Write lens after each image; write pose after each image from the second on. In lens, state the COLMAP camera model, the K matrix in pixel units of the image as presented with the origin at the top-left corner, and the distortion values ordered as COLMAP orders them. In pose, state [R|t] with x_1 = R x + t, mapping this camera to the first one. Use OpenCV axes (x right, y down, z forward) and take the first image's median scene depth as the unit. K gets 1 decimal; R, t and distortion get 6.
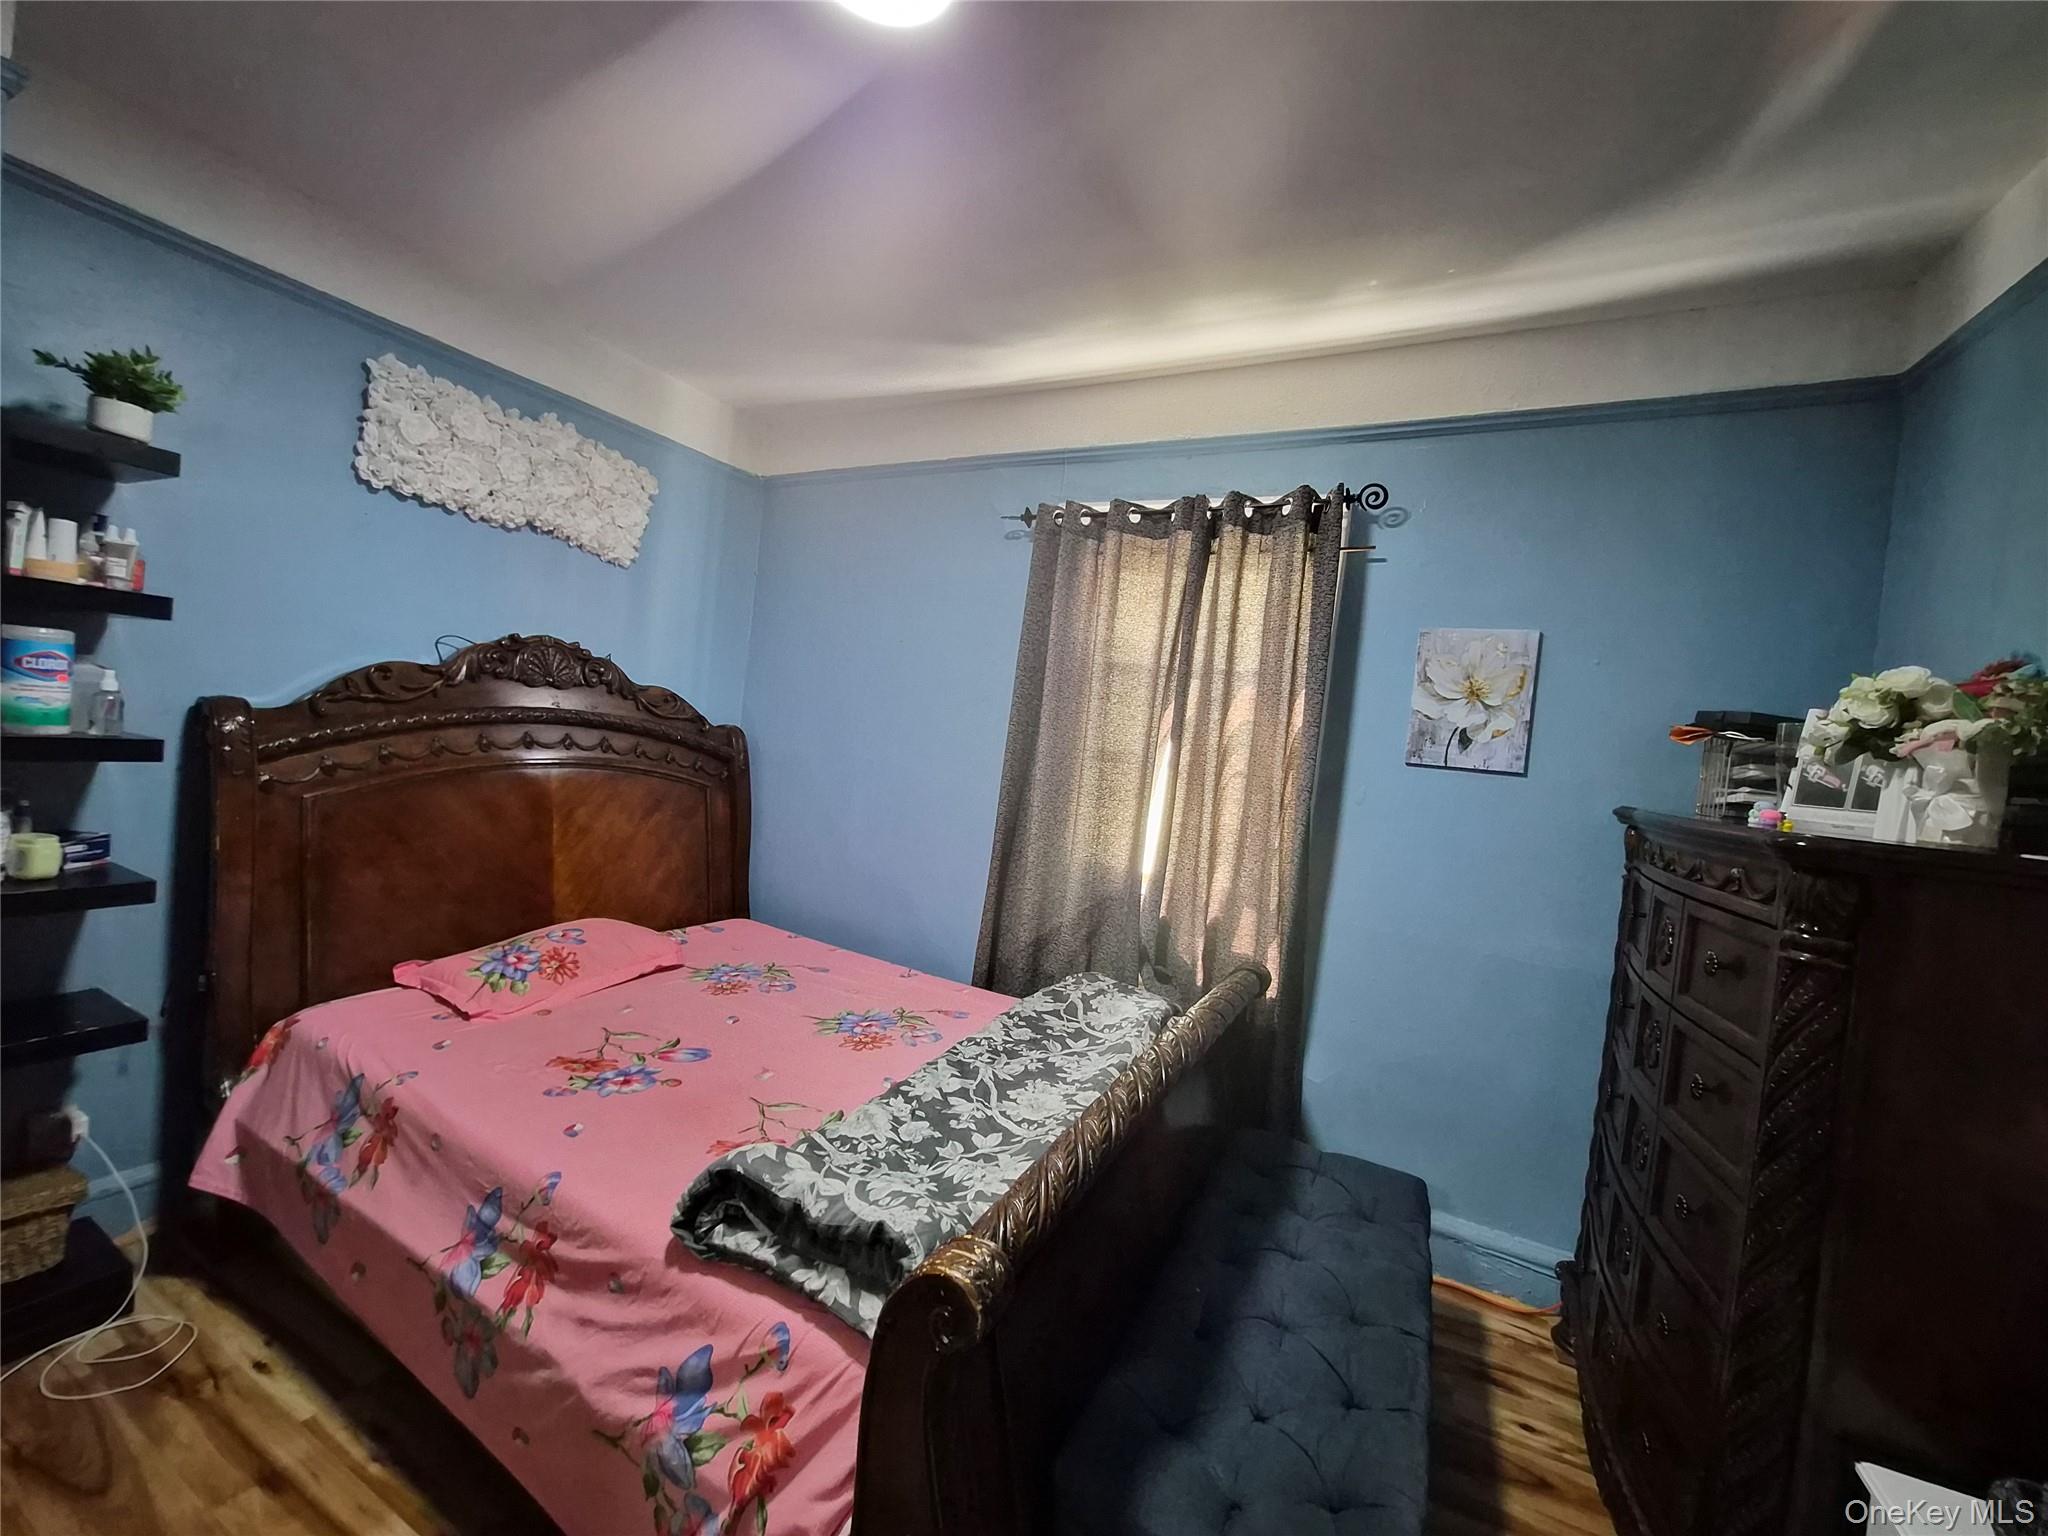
lens RADIAL K [[799.9, 0, 1021.0], [0, 799.9, 758.4], [0, 0, 1]] dist [0.002985, 0.000319]
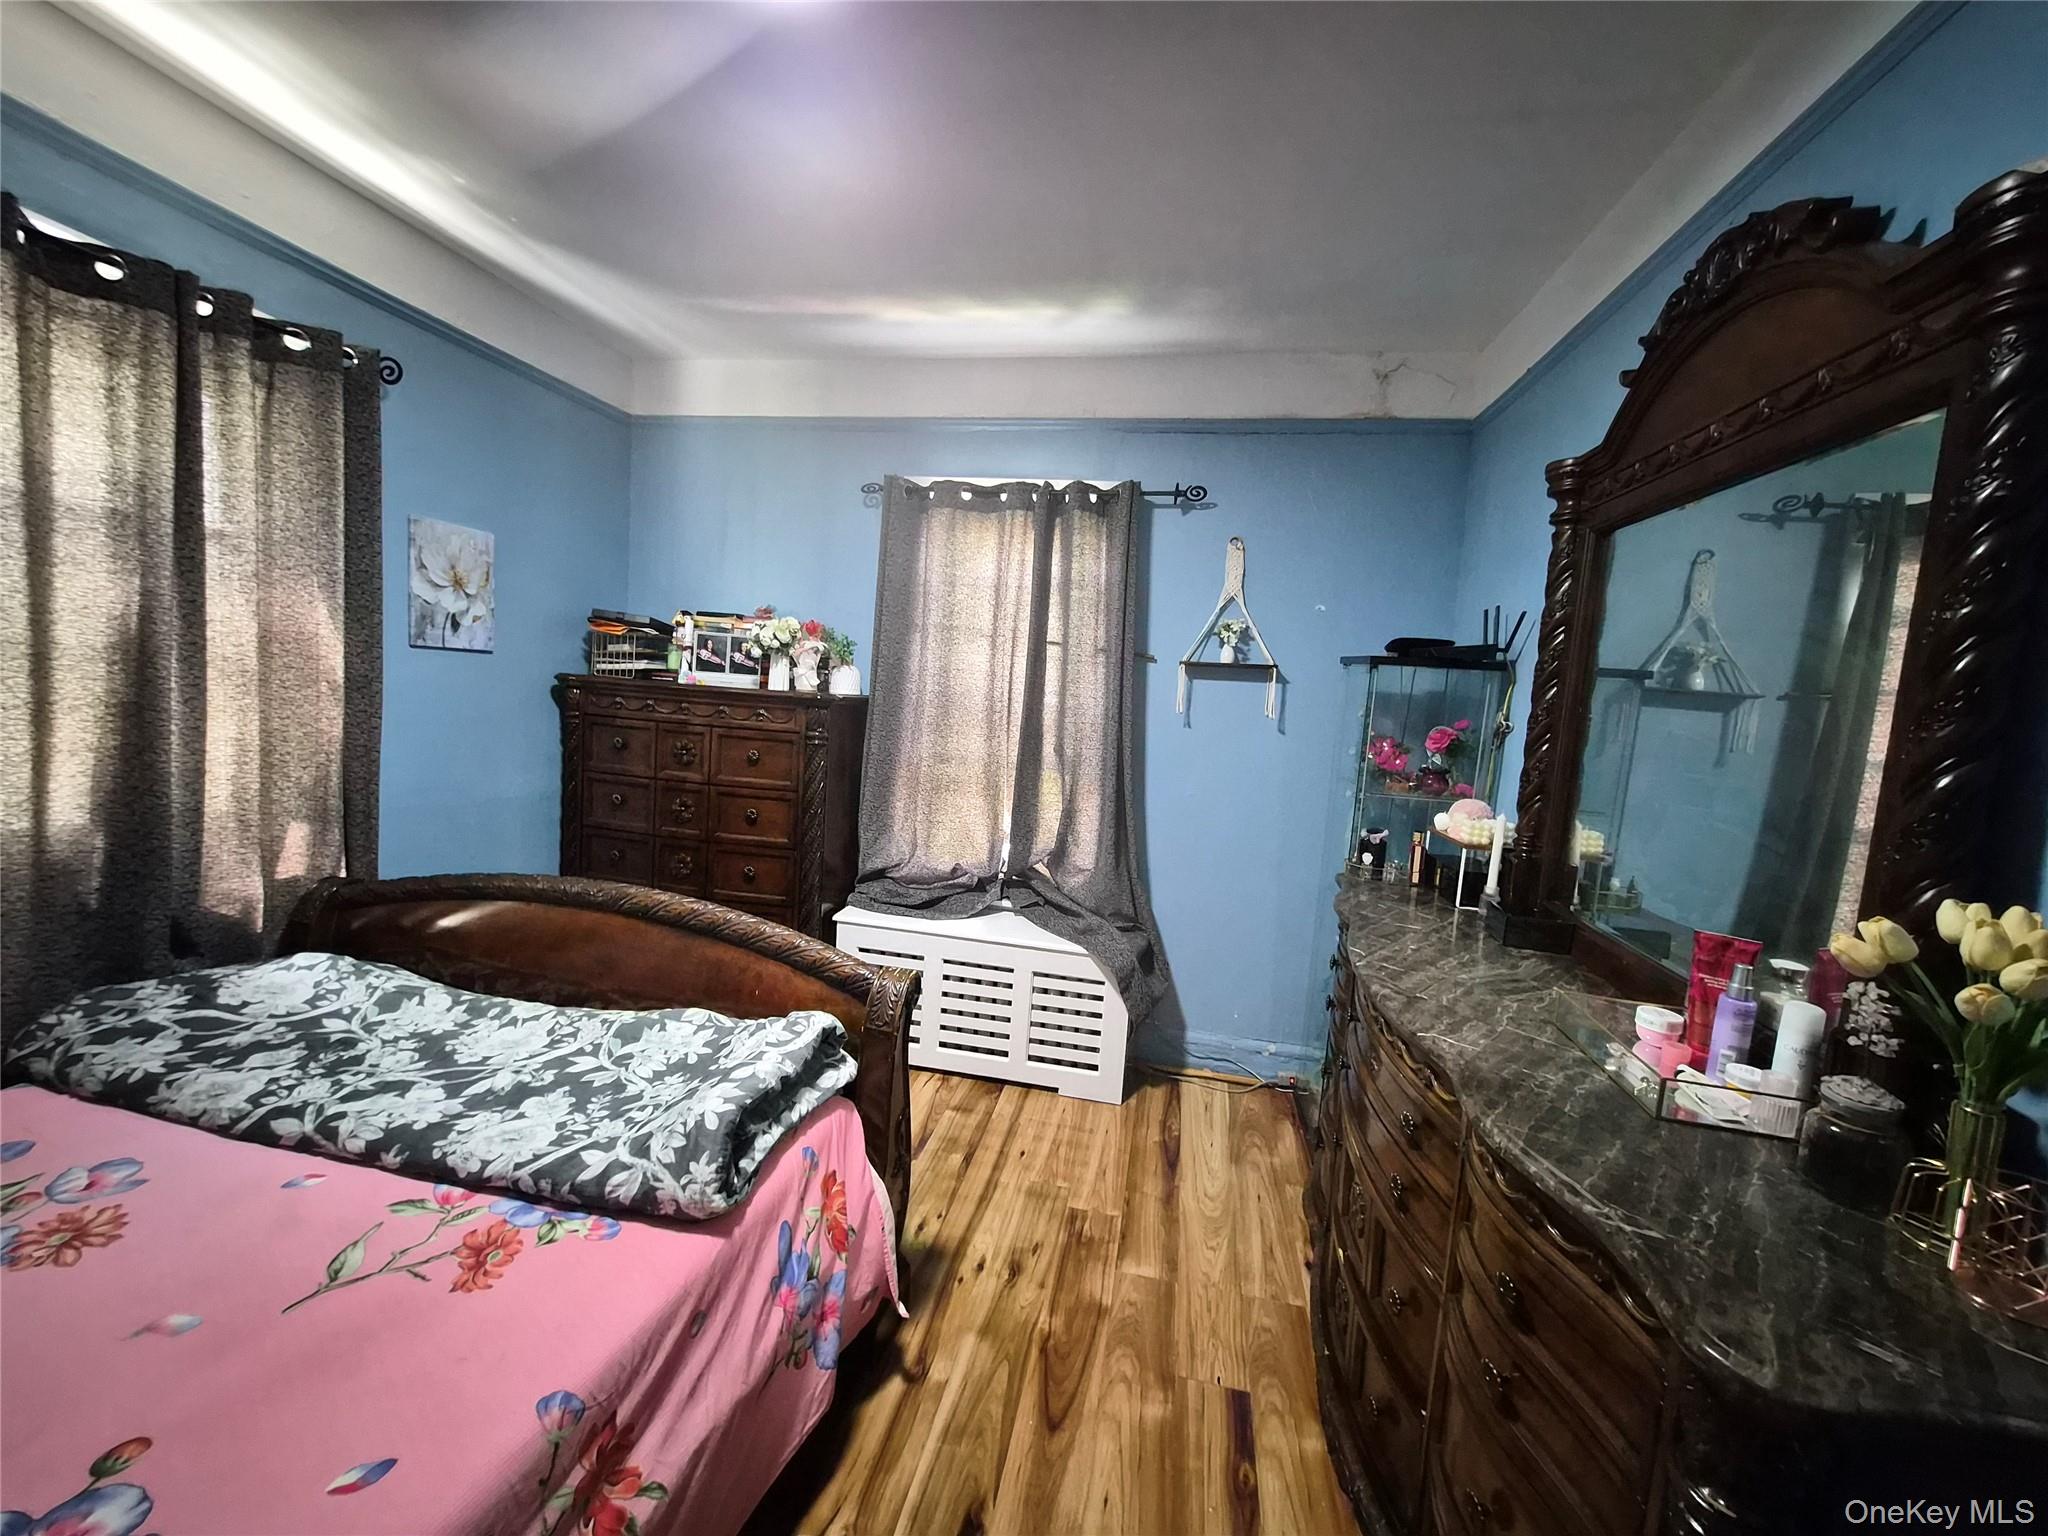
lens RADIAL K [[799.9, 0, 1021.0], [0, 799.9, 758.4], [0, 0, 1]] dist [0.002985, 0.000319]
pose [[-0.252343, -0.195979, 0.947584, -0.867407], [-0.072683, 0.980348, 0.183400, -0.115590], [-0.964904, -0.022593, -0.261628, 0.576029]]
